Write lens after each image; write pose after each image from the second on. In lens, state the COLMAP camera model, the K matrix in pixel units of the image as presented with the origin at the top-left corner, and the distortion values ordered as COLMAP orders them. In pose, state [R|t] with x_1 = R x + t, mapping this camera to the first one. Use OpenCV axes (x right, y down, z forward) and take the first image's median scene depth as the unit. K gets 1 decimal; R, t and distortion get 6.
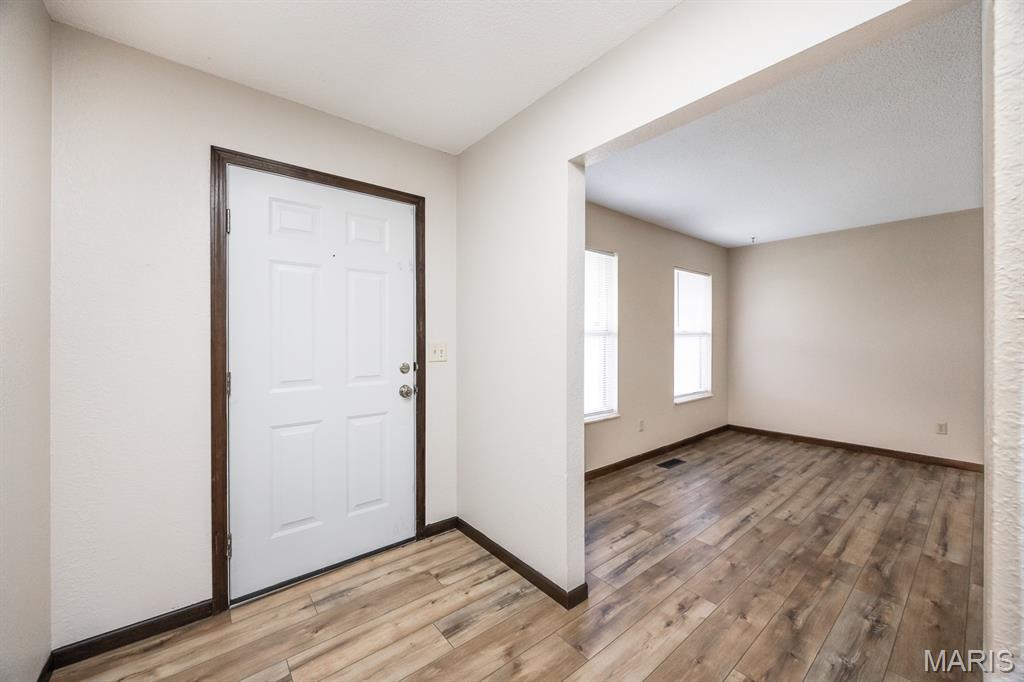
lens RADIAL K [[391.9, 0, 507.3], [0, 391.9, 339.0], [0, 0, 1]] dist [-0.003334, -0.000149]
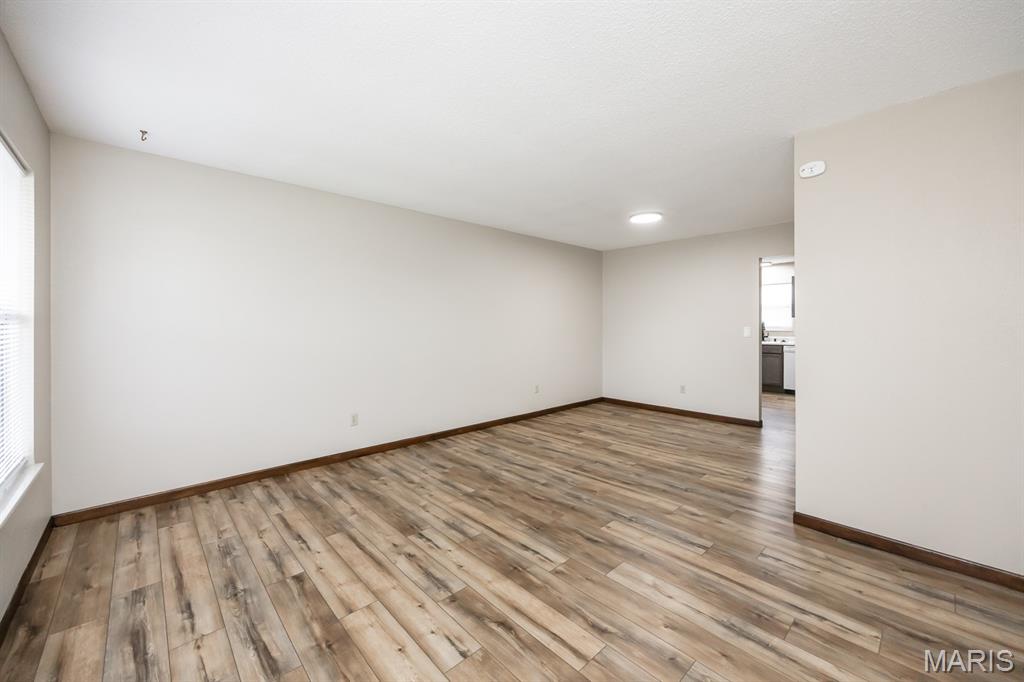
lens RADIAL K [[391.9, 0, 507.6], [0, 391.9, 332.9], [0, 0, 1]] dist [-0.003334, -0.000149]
pose [[-0.053524, -0.013527, 0.998475, 0.138355], [0.002105, 0.999904, 0.013660, -0.005601], [-0.998564, 0.002833, -0.053490, 0.848955]]
